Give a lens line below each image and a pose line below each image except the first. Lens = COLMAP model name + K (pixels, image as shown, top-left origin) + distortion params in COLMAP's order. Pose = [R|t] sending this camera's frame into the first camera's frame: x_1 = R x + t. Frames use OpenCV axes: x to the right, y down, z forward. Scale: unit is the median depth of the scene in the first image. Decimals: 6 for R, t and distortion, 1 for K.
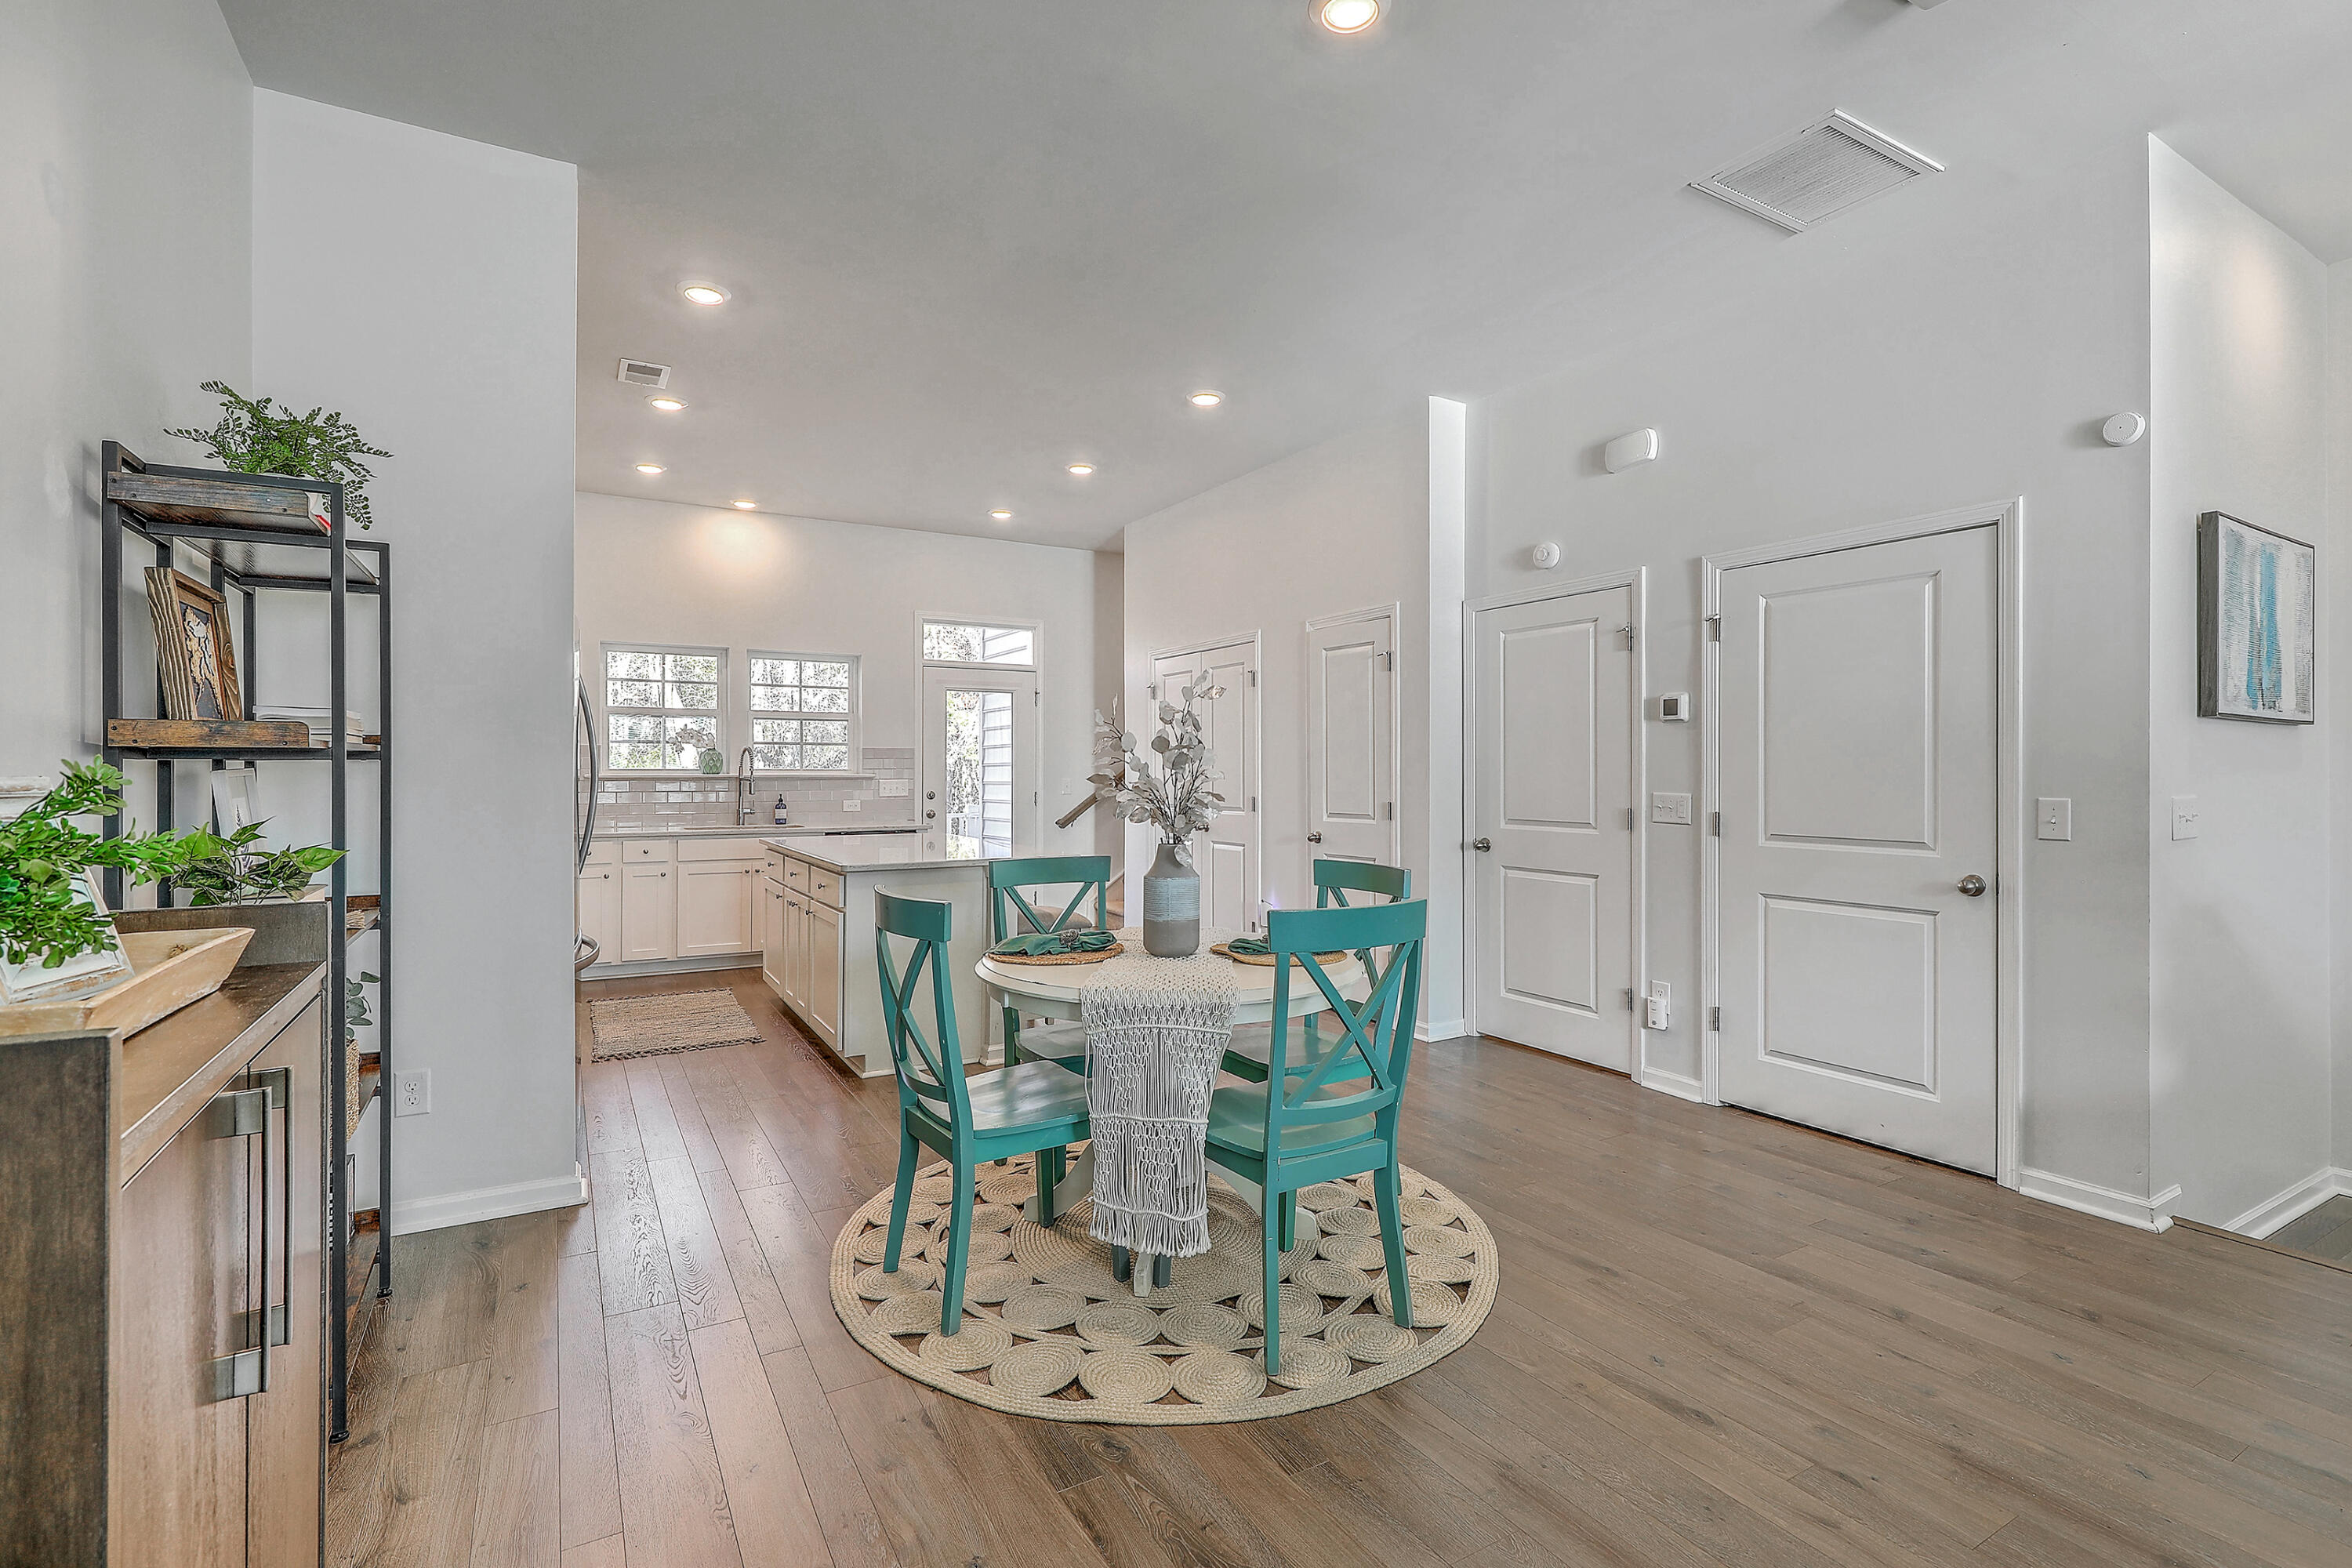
lens RADIAL K [[1066.1, 0, 1186.4], [0, 1066.1, 772.1], [0, 0, 1]] dist [0.002185, 0.000337]
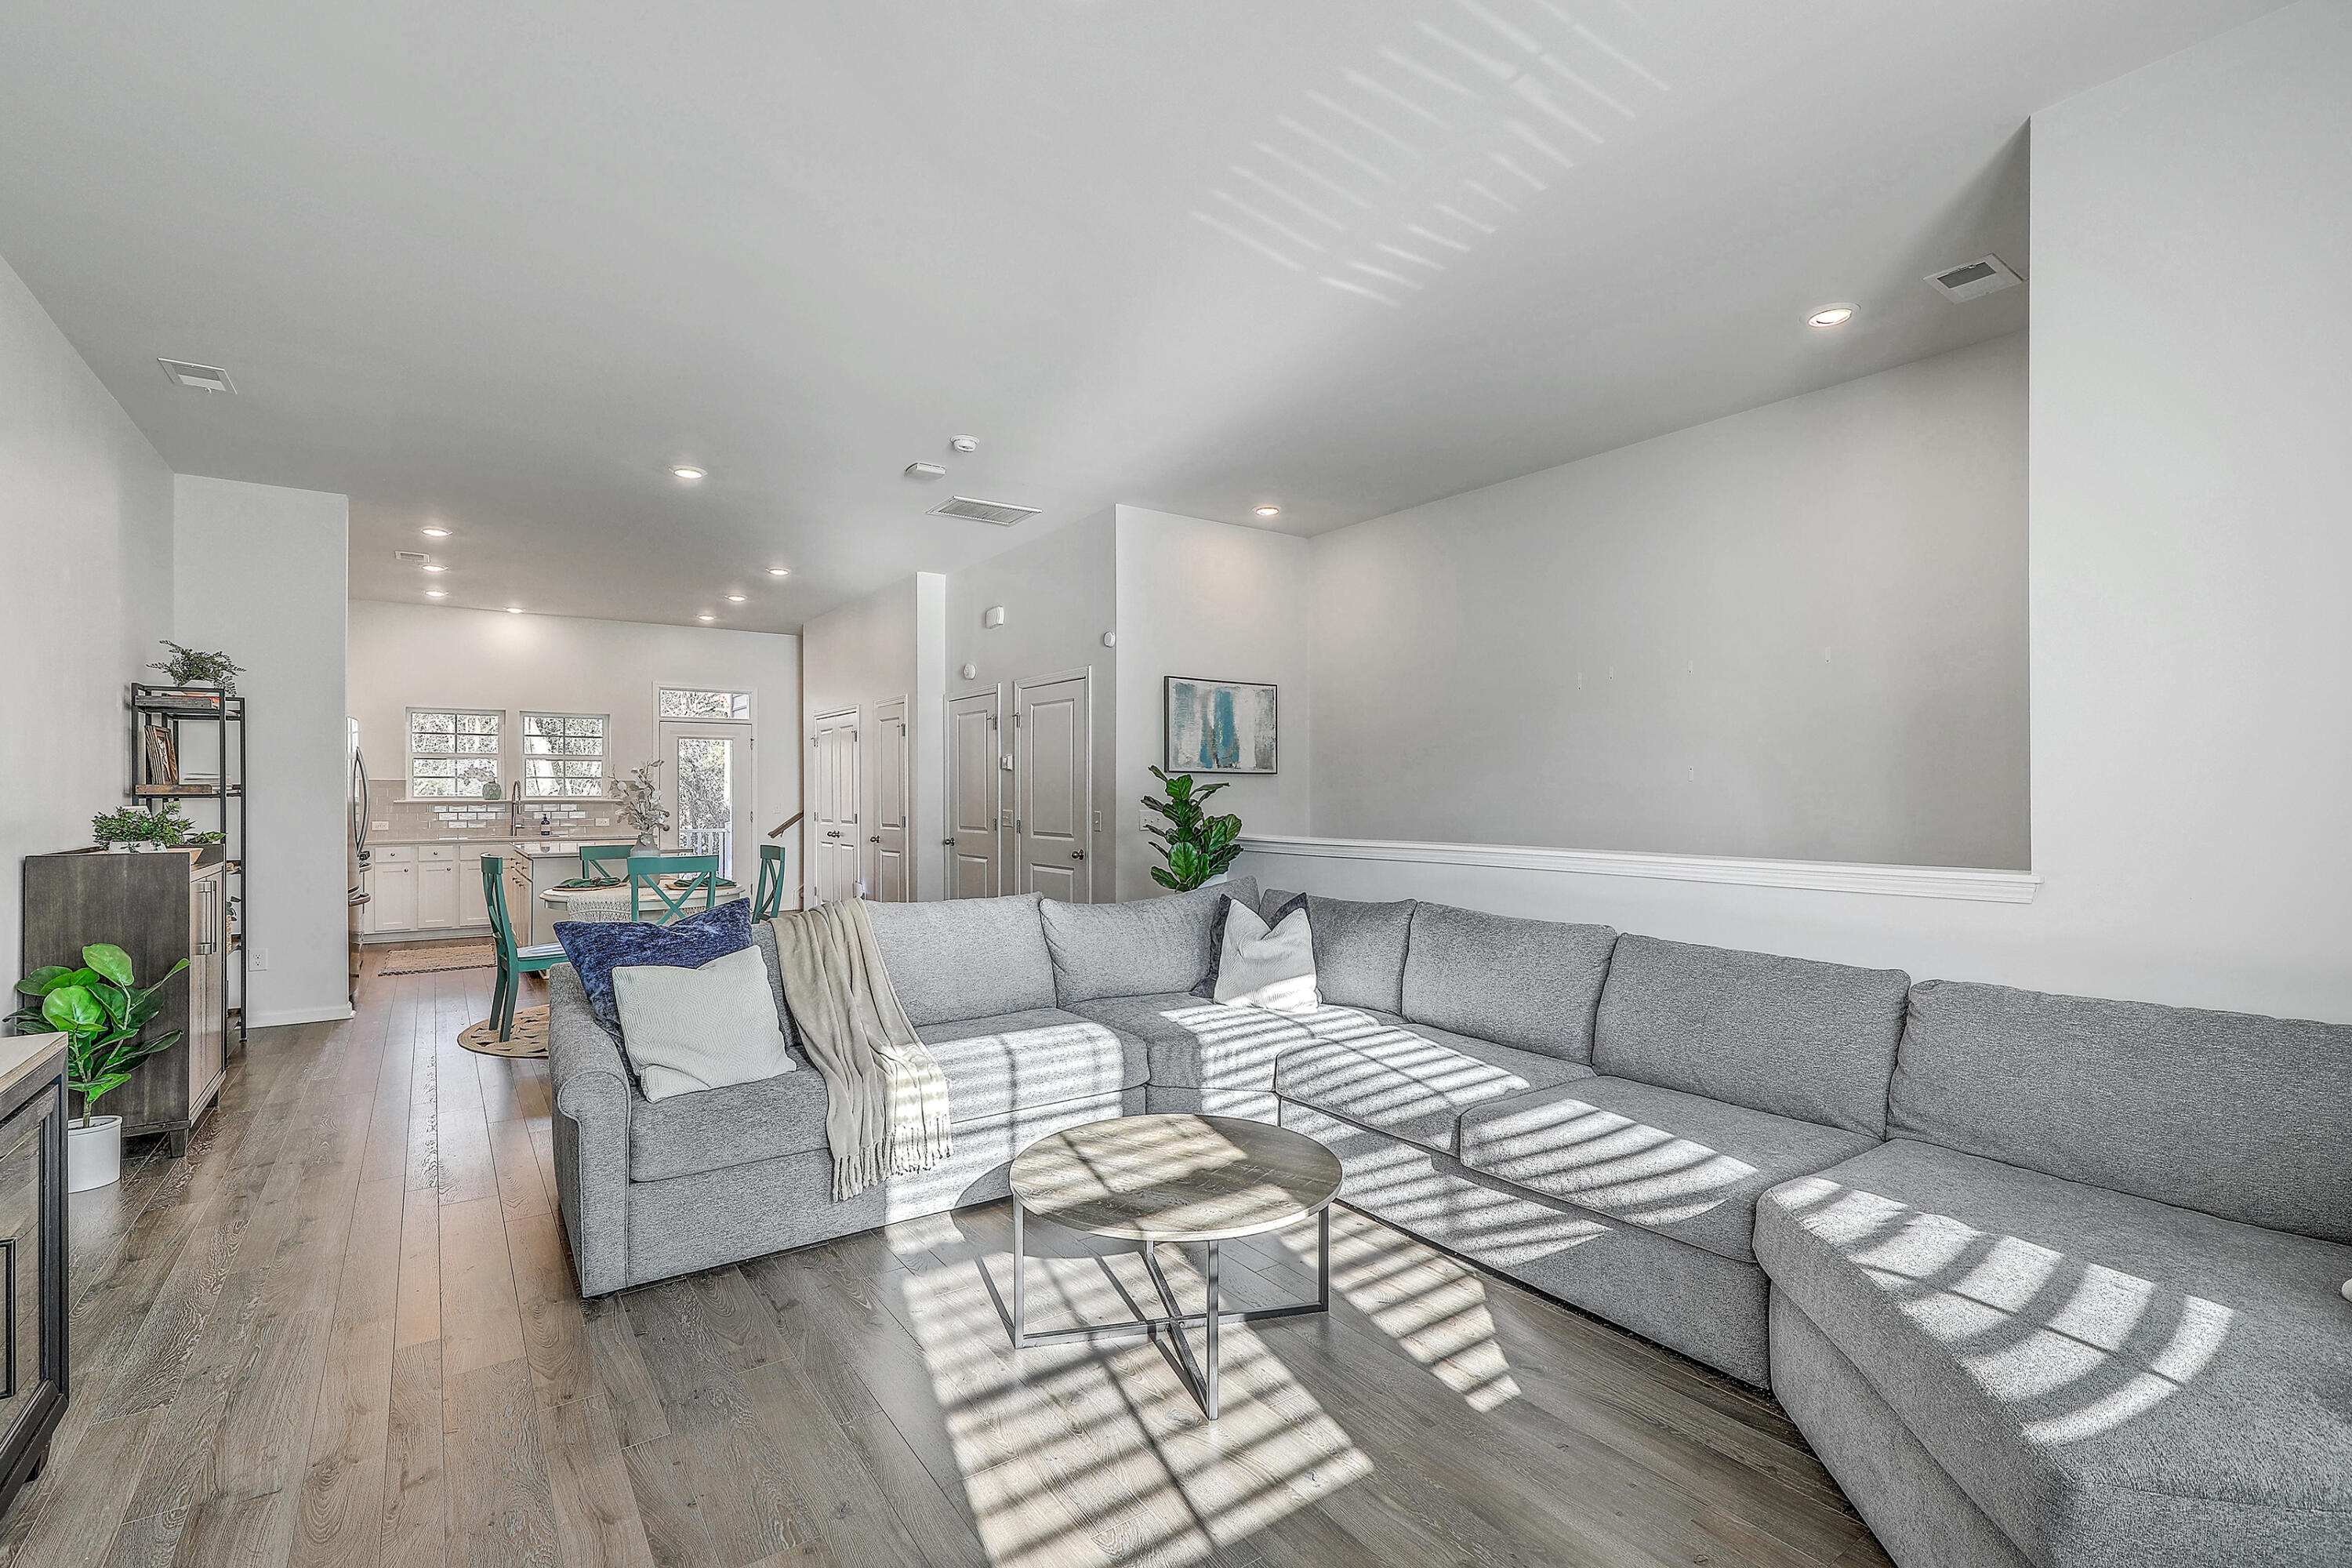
lens RADIAL K [[1049.0, 0, 1188.4], [0, 1049.0, 790.3], [0, 0, 1]] dist [-0.003140, -0.000606]
pose [[0.996044, -0.002572, 0.088829, 0.357408], [0.002802, 0.999993, -0.002462, -0.004740], [-0.088822, 0.002701, 0.996044, -0.472398]]
